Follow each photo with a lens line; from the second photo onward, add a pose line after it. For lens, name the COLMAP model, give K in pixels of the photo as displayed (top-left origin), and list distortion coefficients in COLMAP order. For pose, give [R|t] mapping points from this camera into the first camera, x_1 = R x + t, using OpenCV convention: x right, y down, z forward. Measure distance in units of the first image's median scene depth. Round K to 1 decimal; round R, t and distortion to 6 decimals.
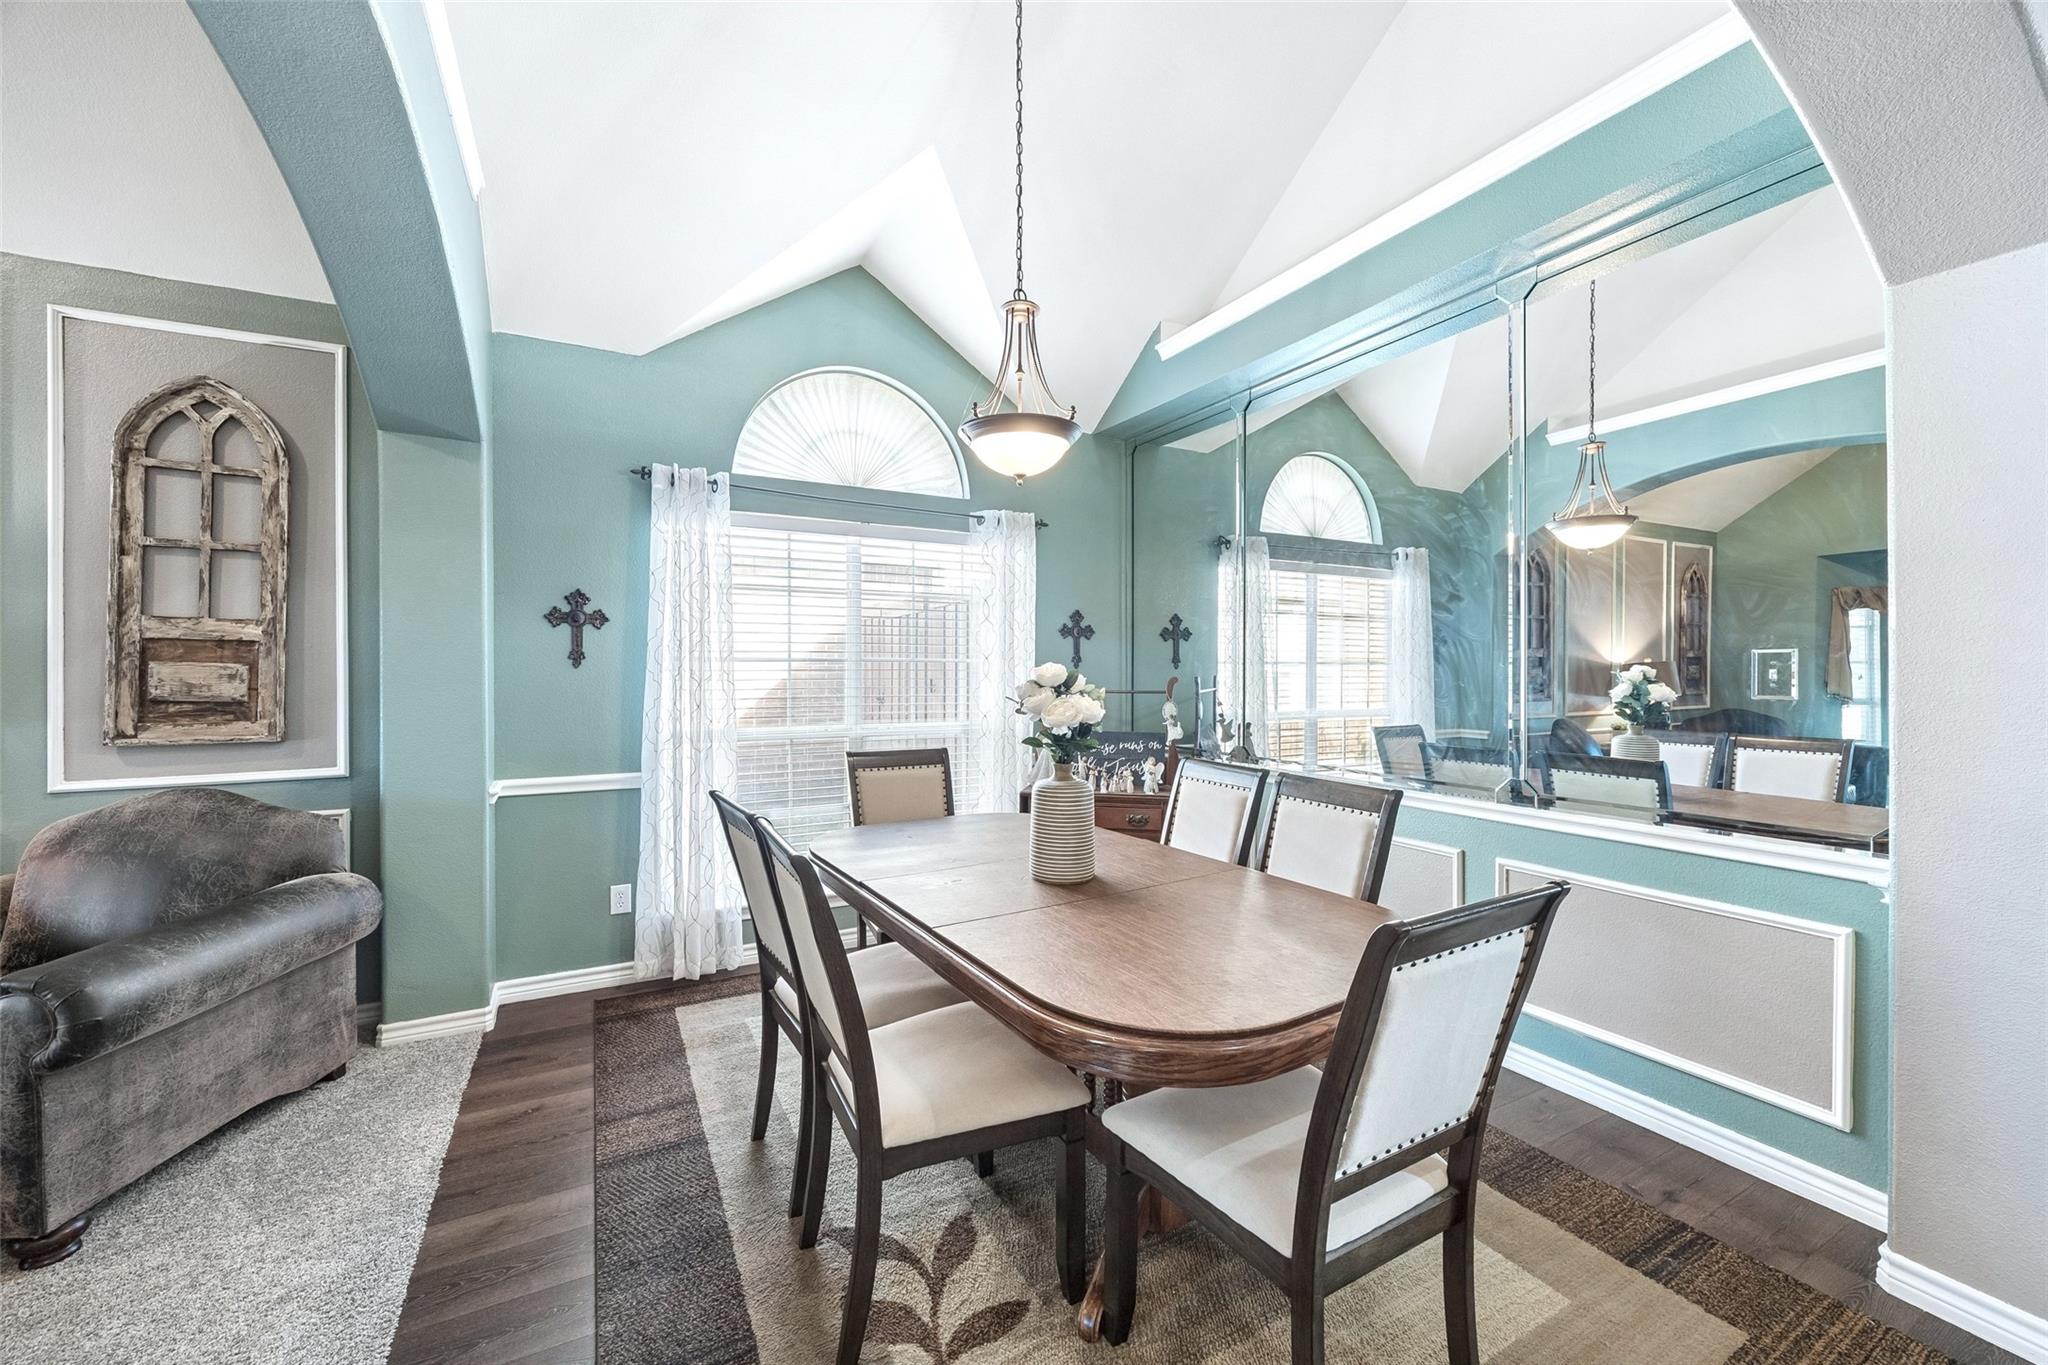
lens RADIAL K [[796.9, 0, 1015.8], [0, 796.9, 675.5], [0, 0, 1]] dist [-0.001016, -0.000092]
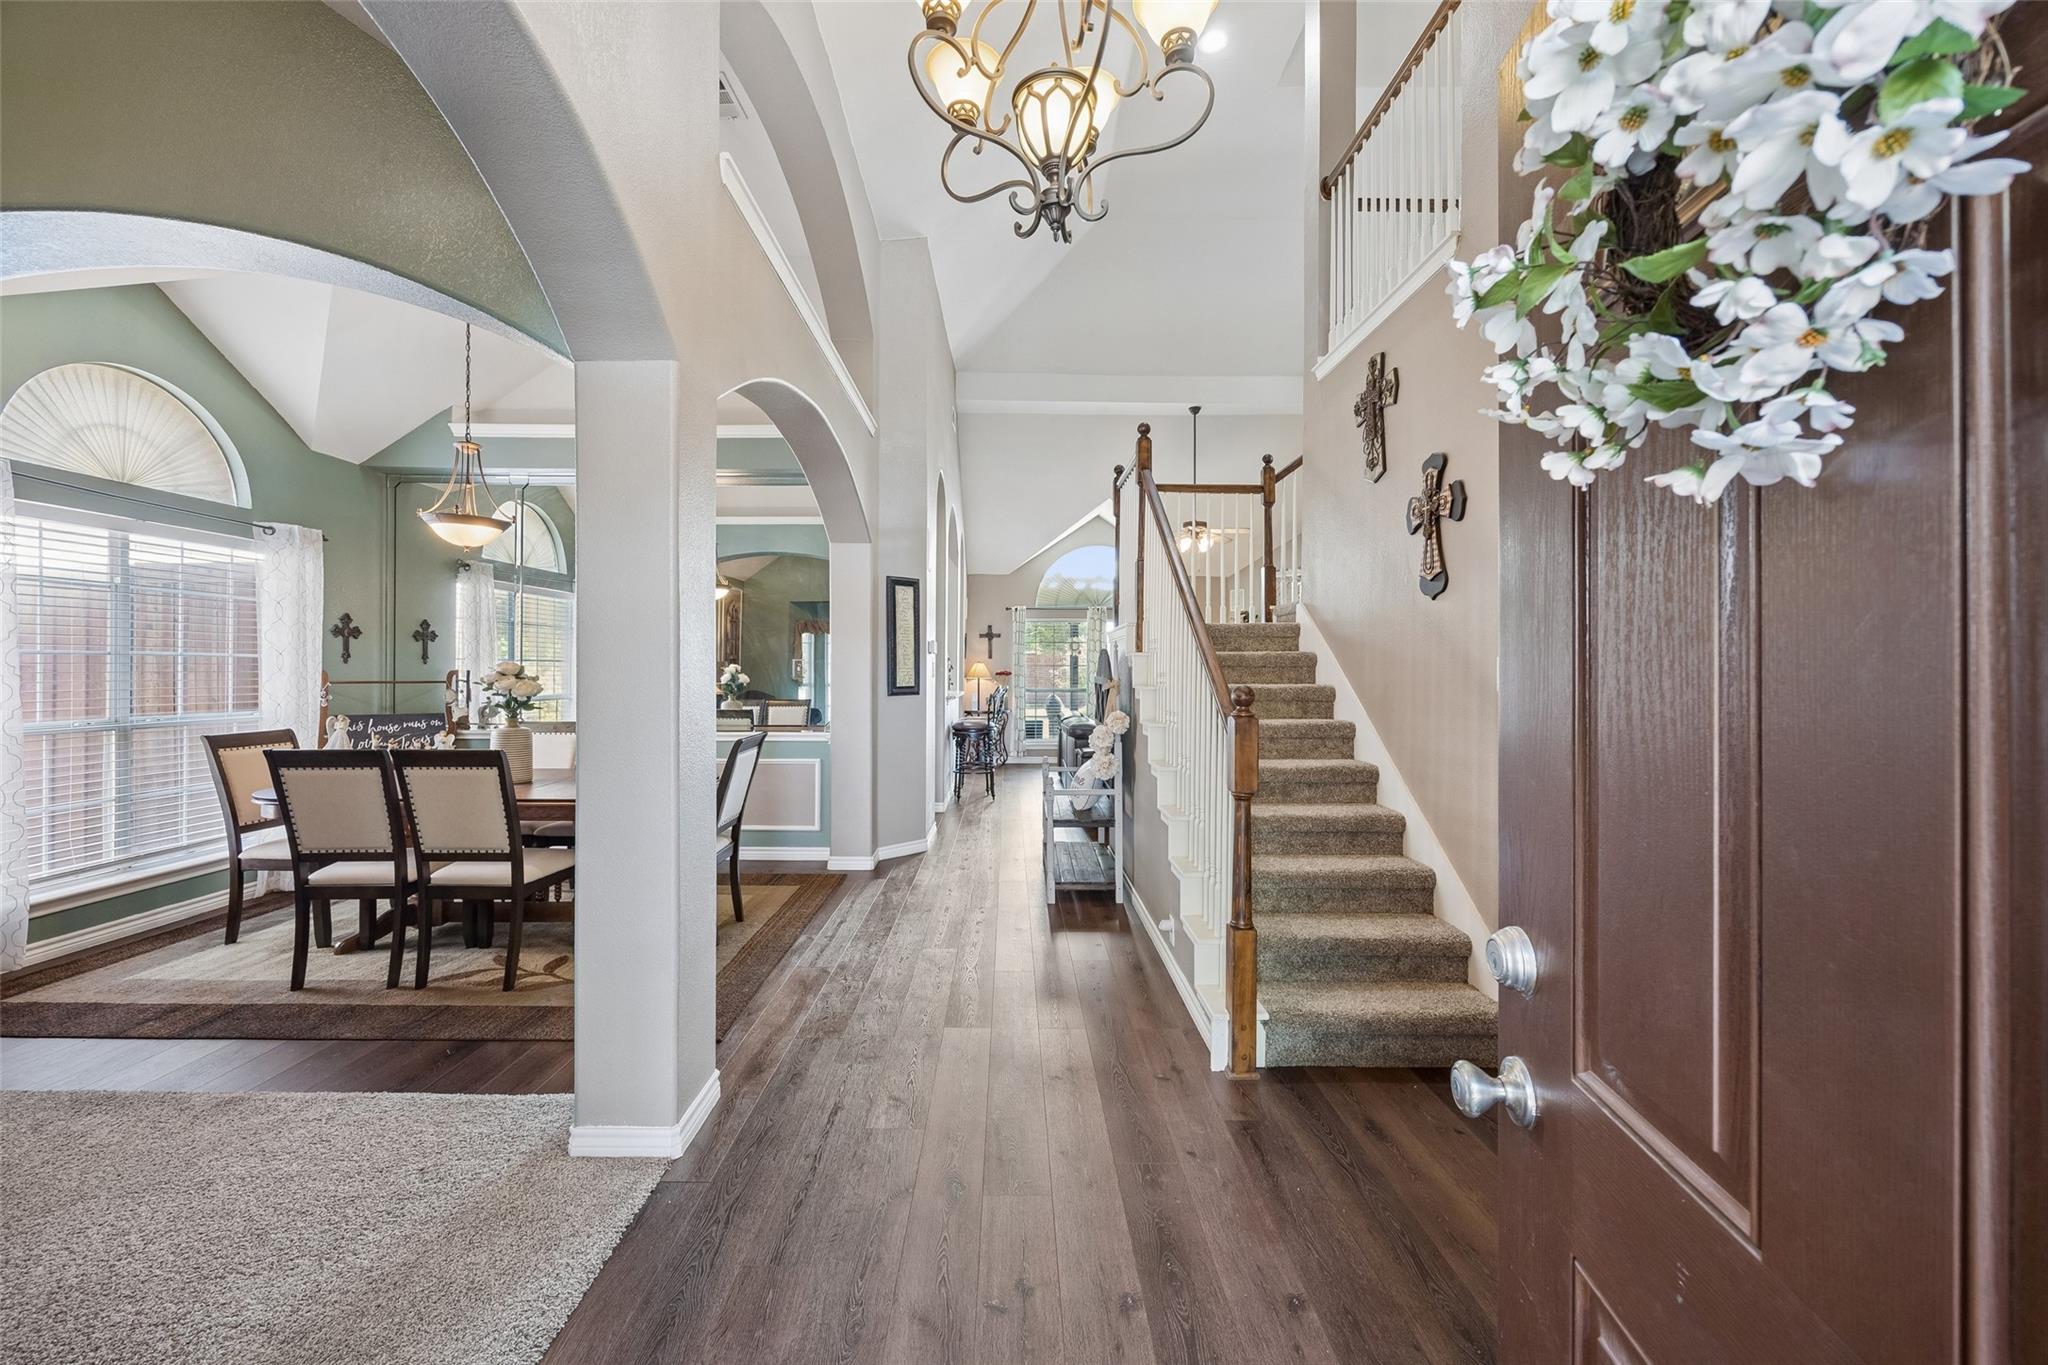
lens RADIAL K [[809.4, 0, 1013.1], [0, 809.4, 665.1], [0, 0, 1]] dist [0.000926, 0.000189]
pose [[0.470437, 0.004013, 0.882424, -0.578420], [0.003682, 0.999972, -0.006510, 0.005770], [-0.882426, 0.006311, 0.470409, -0.475761]]
